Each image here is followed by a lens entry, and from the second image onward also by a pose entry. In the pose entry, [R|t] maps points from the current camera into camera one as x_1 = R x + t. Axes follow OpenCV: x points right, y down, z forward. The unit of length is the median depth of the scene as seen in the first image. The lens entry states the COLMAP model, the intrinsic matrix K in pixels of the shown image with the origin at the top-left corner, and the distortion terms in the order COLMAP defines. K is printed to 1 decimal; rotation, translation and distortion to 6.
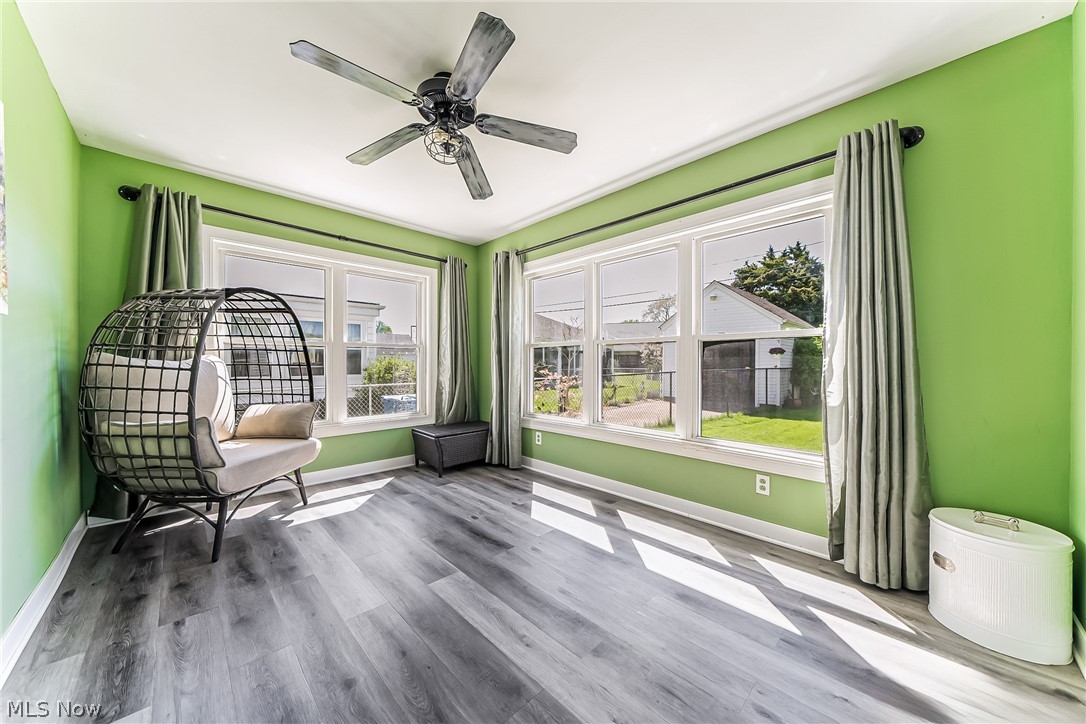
lens RADIAL K [[369.8, 0, 541.3], [0, 369.8, 365.5], [0, 0, 1]] dist [-0.001038, 0.000074]
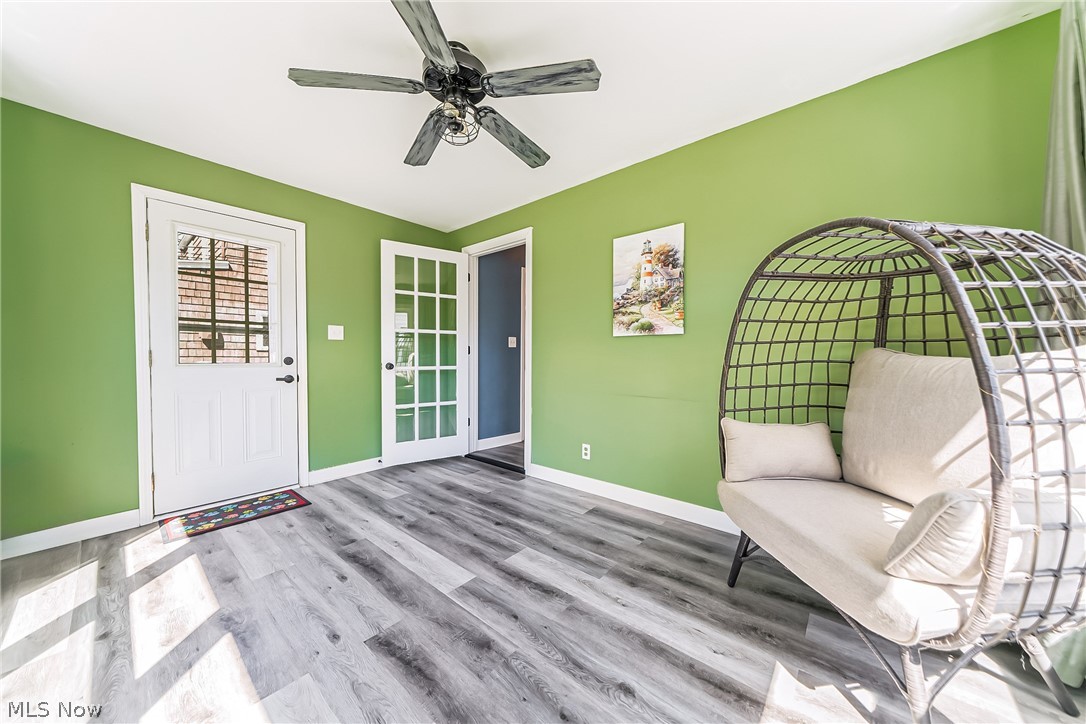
lens RADIAL K [[369.8, 0, 541.3], [0, 369.8, 365.5], [0, 0, 1]] dist [-0.001038, 0.000074]
pose [[-0.996061, 0.001712, -0.088649, -0.383821], [-0.001110, 0.999494, 0.031775, -0.022215], [0.088659, 0.031748, -0.995556, 1.953451]]
